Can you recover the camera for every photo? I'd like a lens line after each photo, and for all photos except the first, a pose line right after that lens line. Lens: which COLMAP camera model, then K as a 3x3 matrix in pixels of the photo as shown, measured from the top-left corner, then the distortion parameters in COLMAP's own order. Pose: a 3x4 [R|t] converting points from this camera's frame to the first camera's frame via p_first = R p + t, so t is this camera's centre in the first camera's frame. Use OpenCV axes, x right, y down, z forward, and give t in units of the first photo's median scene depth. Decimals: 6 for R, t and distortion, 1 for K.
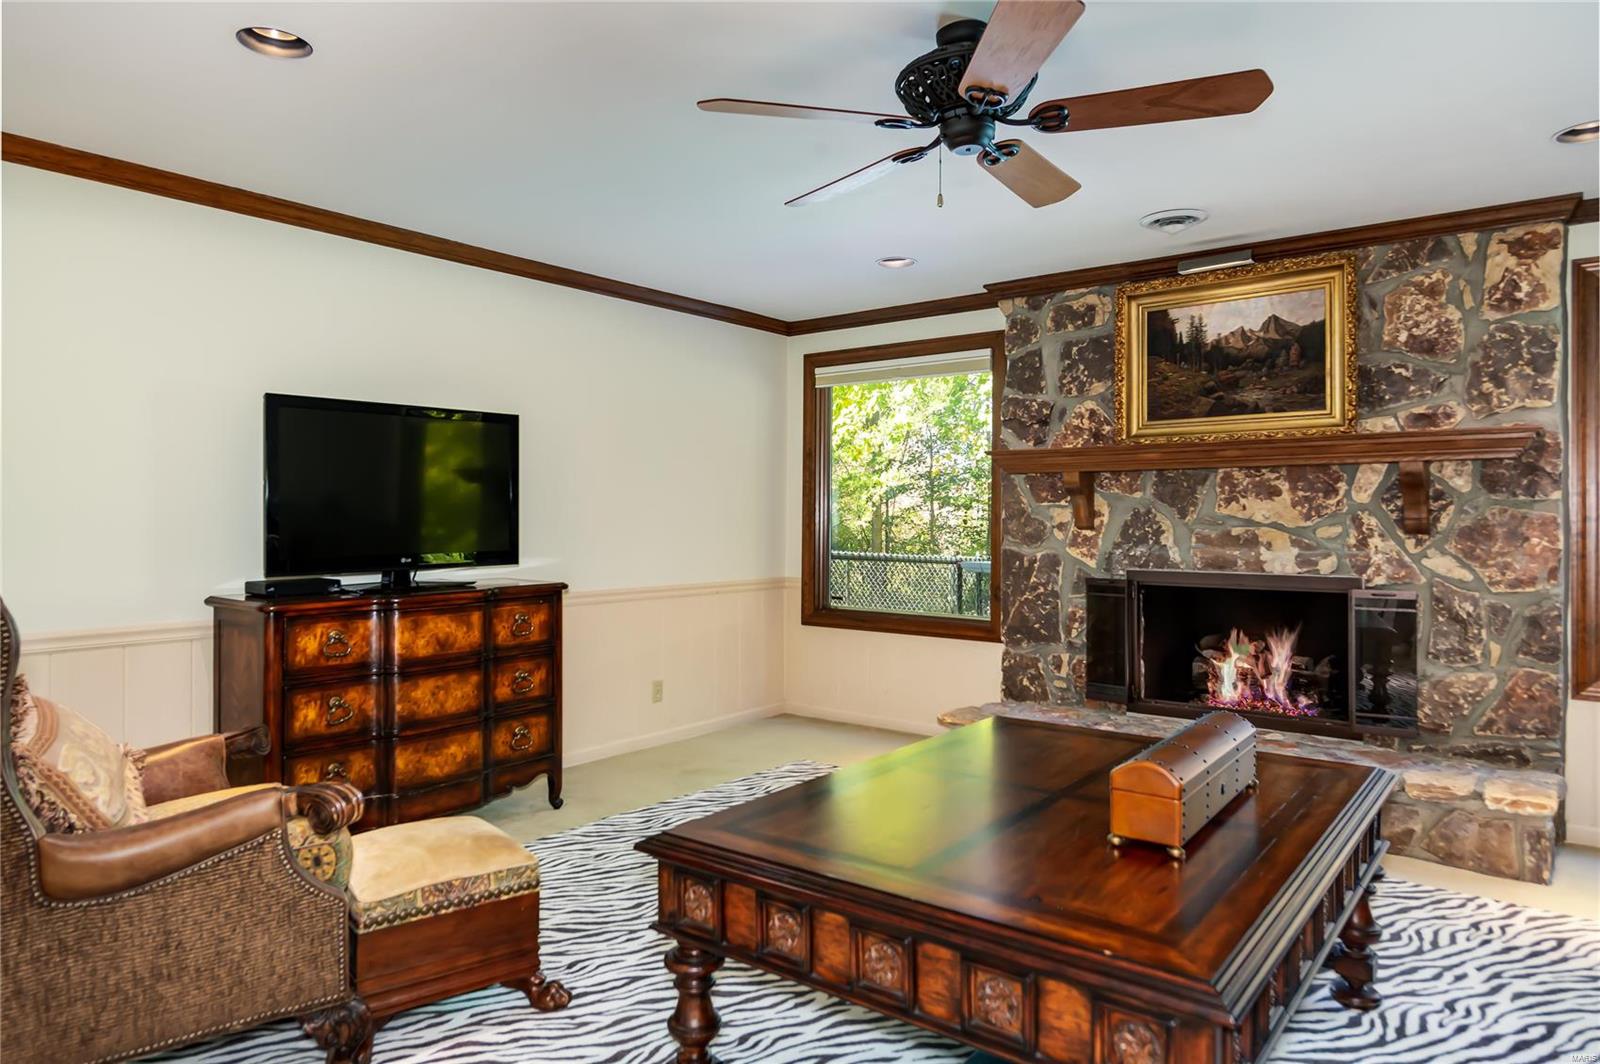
lens RADIAL K [[1001.7, 0, 798.0], [0, 1001.7, 522.3], [0, 0, 1]] dist [0.009777, 0.001044]
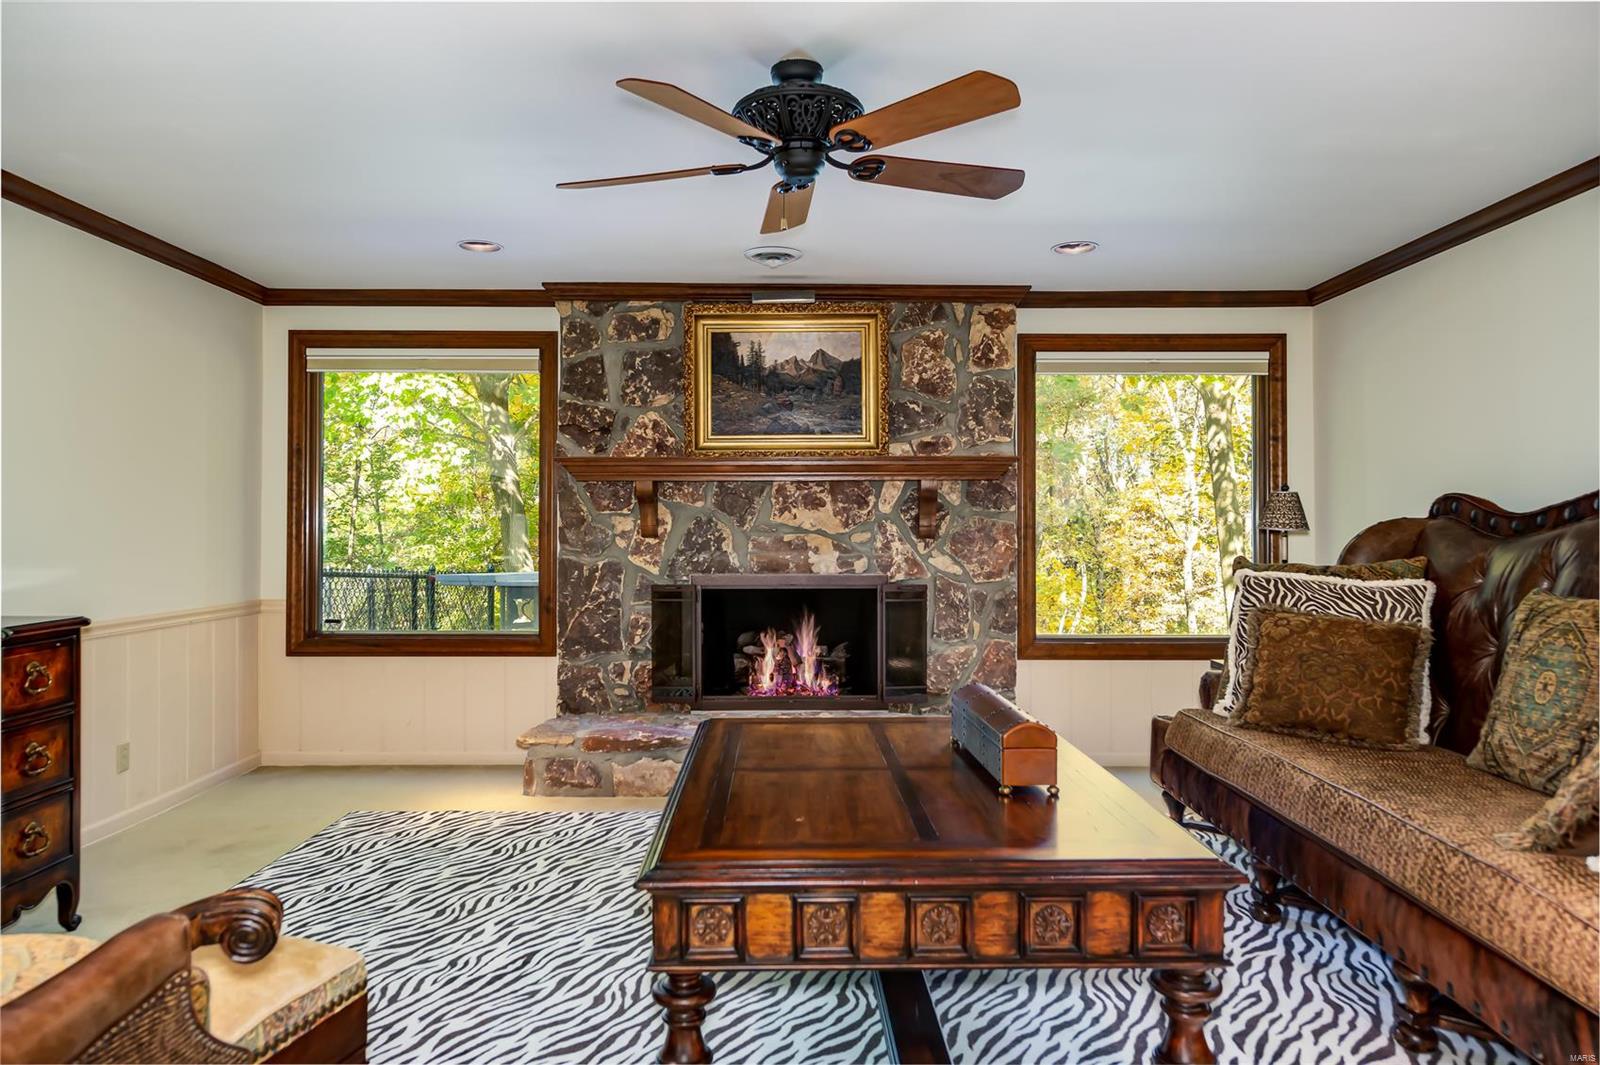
lens RADIAL K [[1059.7, 0, 801.1], [0, 1059.7, 531.3], [0, 0, 1]] dist [0.007834, 0.004550]
pose [[0.777445, -0.005500, 0.628927, -0.314331], [0.005447, 0.999983, 0.002012, -0.000581], [-0.628928, 0.001862, 0.777462, 0.072365]]
